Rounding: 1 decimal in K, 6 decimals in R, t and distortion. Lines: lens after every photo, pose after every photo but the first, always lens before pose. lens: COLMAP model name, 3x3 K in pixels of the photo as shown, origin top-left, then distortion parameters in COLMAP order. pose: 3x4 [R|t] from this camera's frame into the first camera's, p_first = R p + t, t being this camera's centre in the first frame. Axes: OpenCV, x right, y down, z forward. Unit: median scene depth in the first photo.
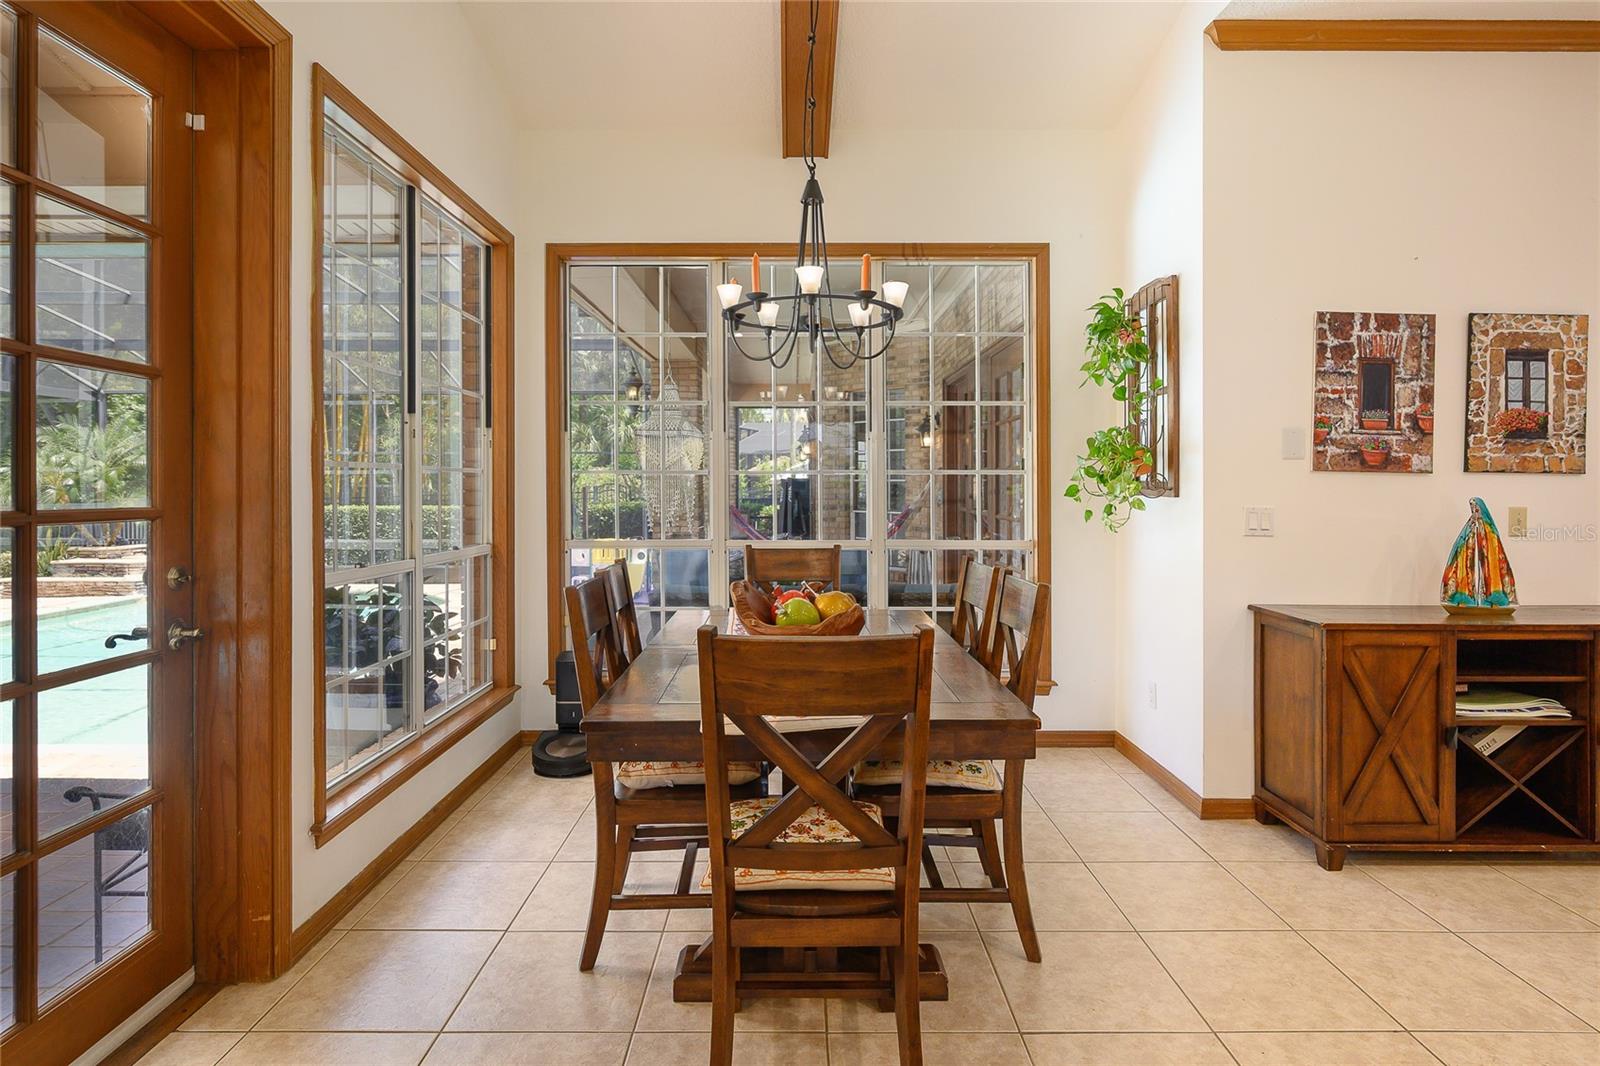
lens RADIAL K [[856.3, 0, 799.3], [0, 856.3, 484.7], [0, 0, 1]] dist [-0.001068, -0.000199]
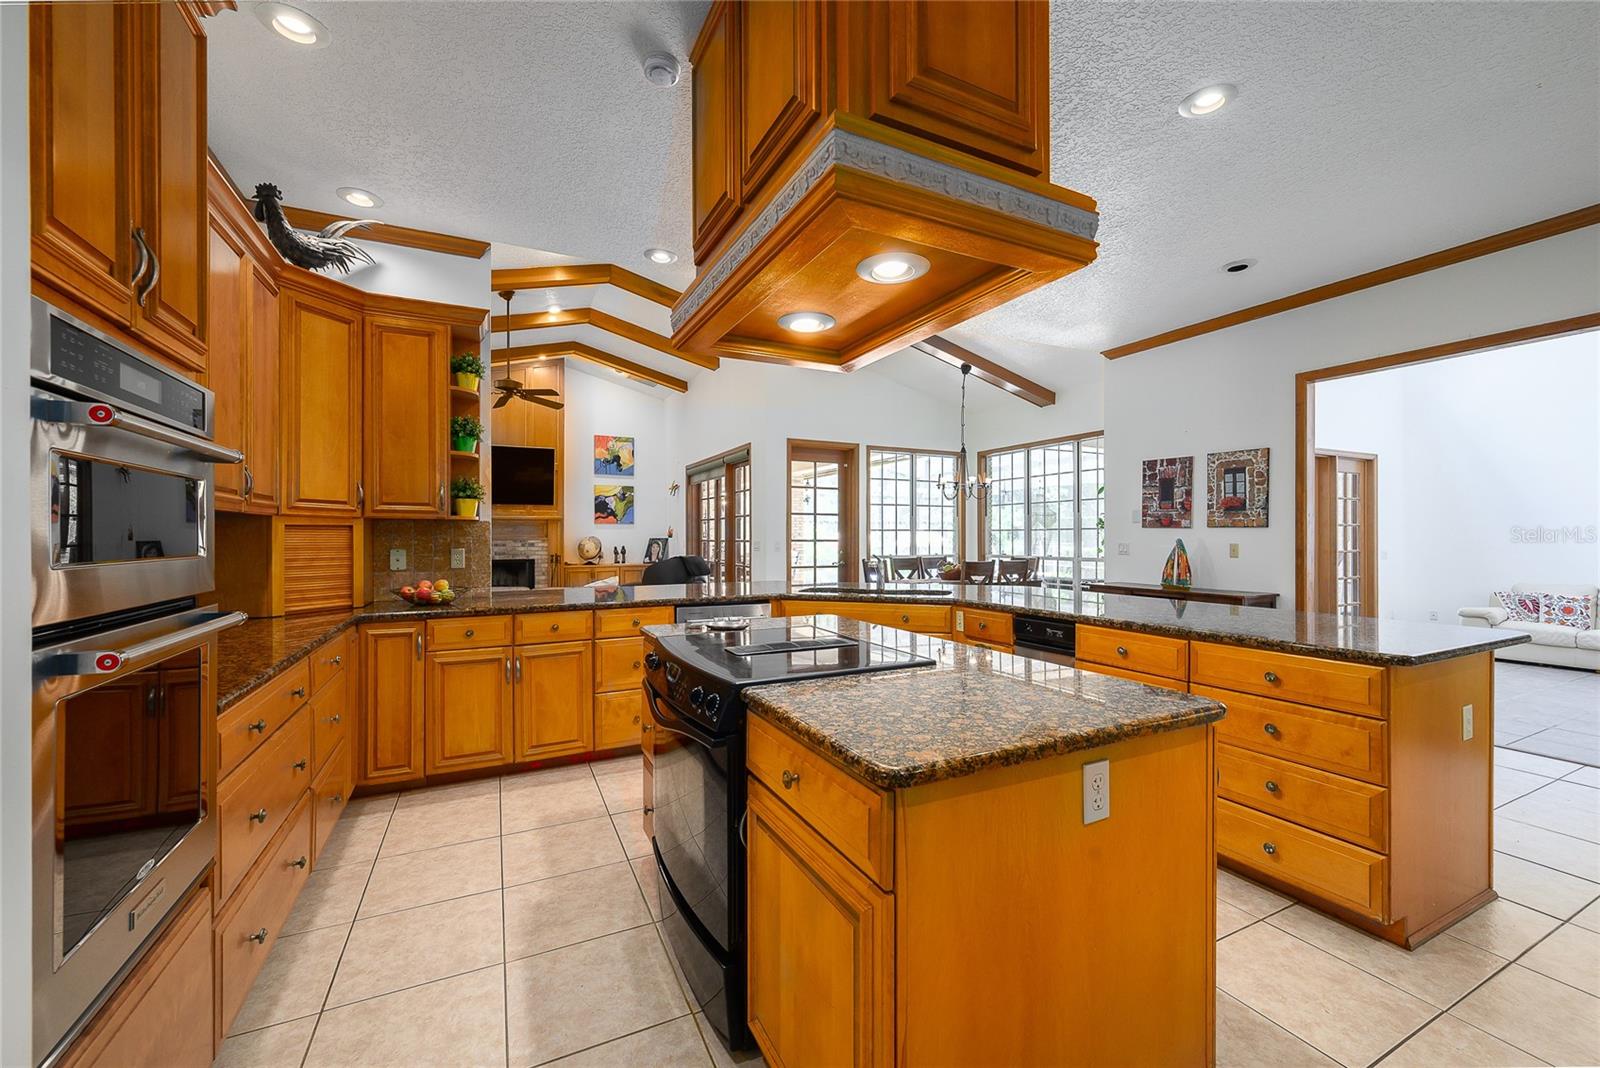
lens RADIAL K [[632.2, 0, 802.7], [0, 632.2, 537.9], [0, 0, 1]] dist [0.000517, 0.000242]
pose [[0.441598, 0.000330, -0.897213, 1.770117], [0.001963, 0.999997, 0.001333, 0.008467], [0.897211, -0.002350, 0.441596, -0.632033]]
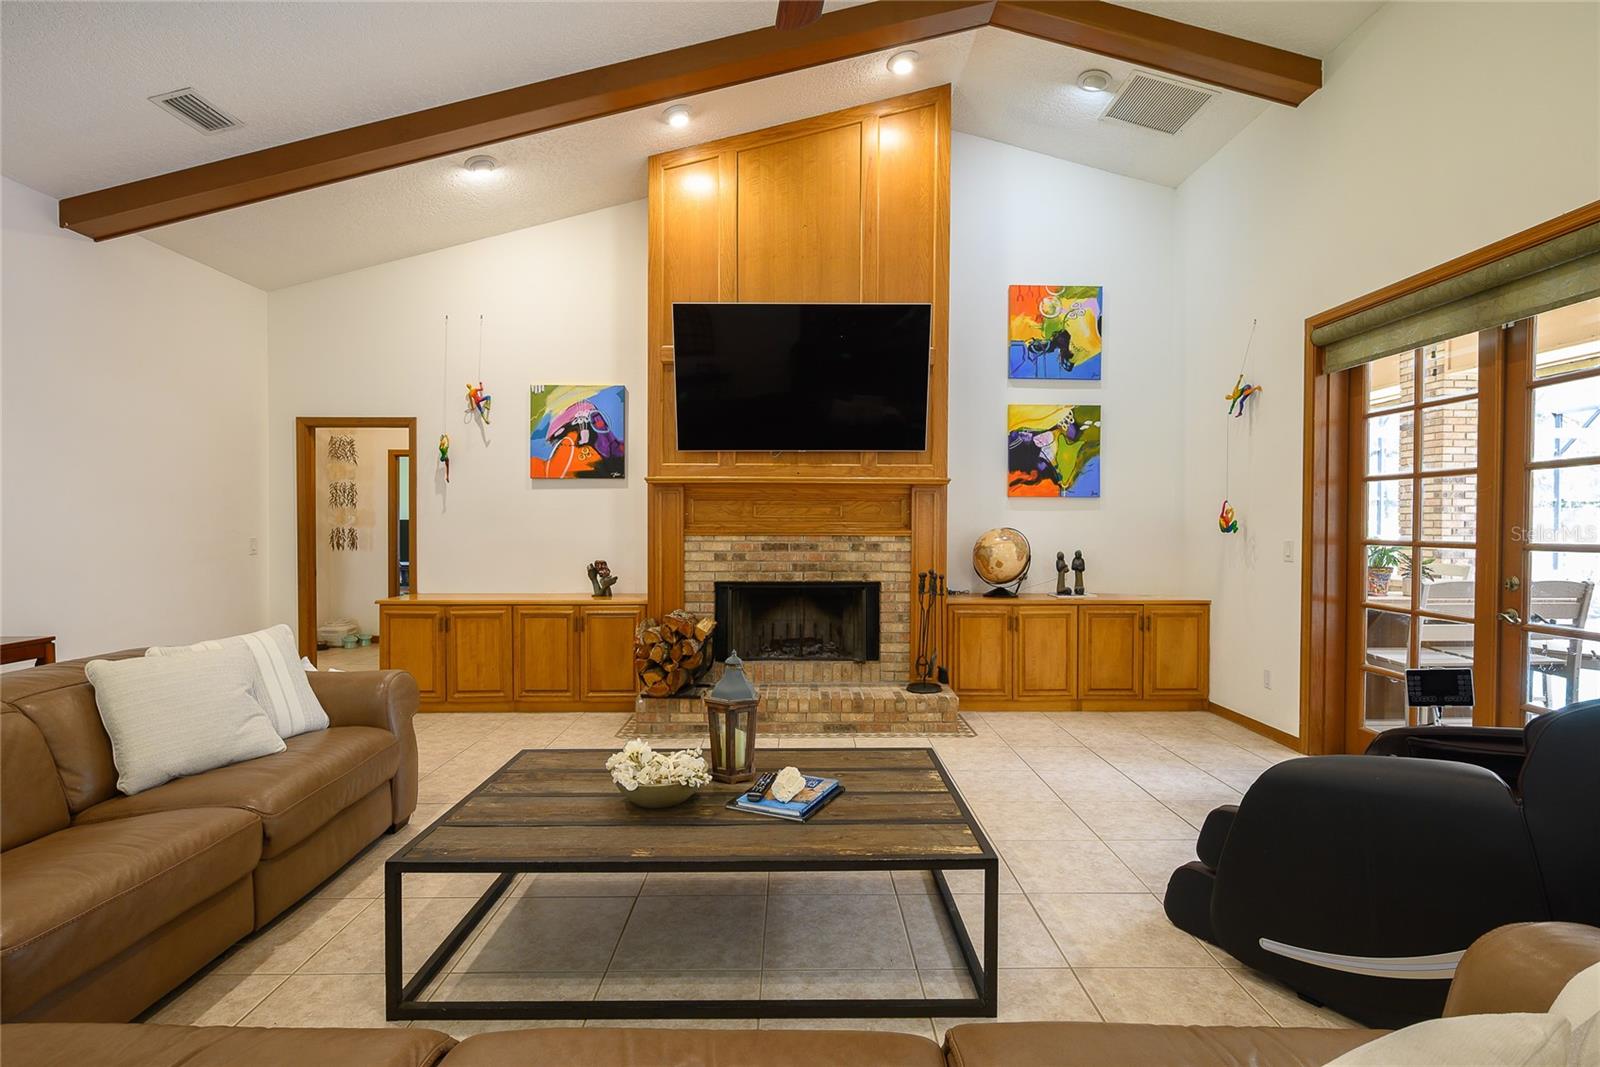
lens RADIAL K [[791.3, 0, 808.9], [0, 791.3, 540.3], [0, 0, 1]] dist [-0.001015, 0.000041]
pose [[0.006592, 0.014771, -0.999869, -0.093574], [-0.004117, 0.999883, 0.014744, 0.007063], [0.999970, 0.004019, 0.006652, -0.594445]]
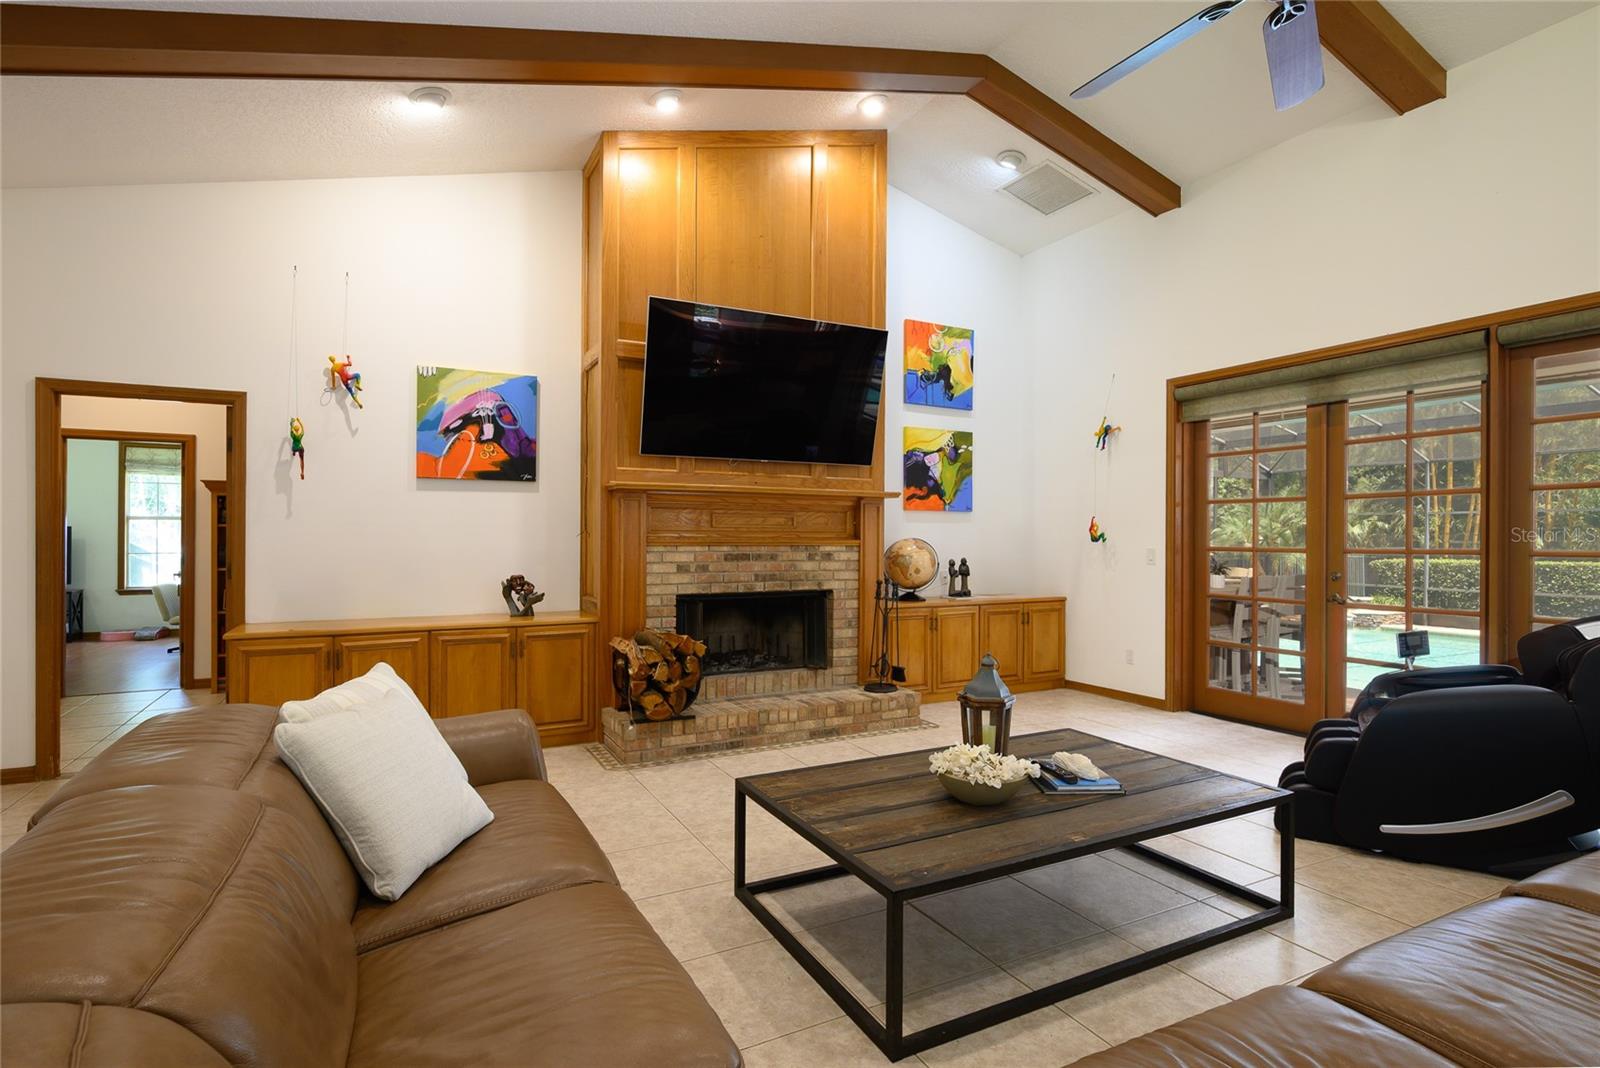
lens RADIAL K [[792.0, 0, 842.6], [0, 792.0, 539.6], [0, 0, 1]] dist [-0.000112, -0.000165]
pose [[0.465298, 0.000698, -0.885154, -0.211364], [-0.004161, 0.999990, -0.001399, 0.010850], [0.885145, 0.004334, 0.465296, -1.224488]]
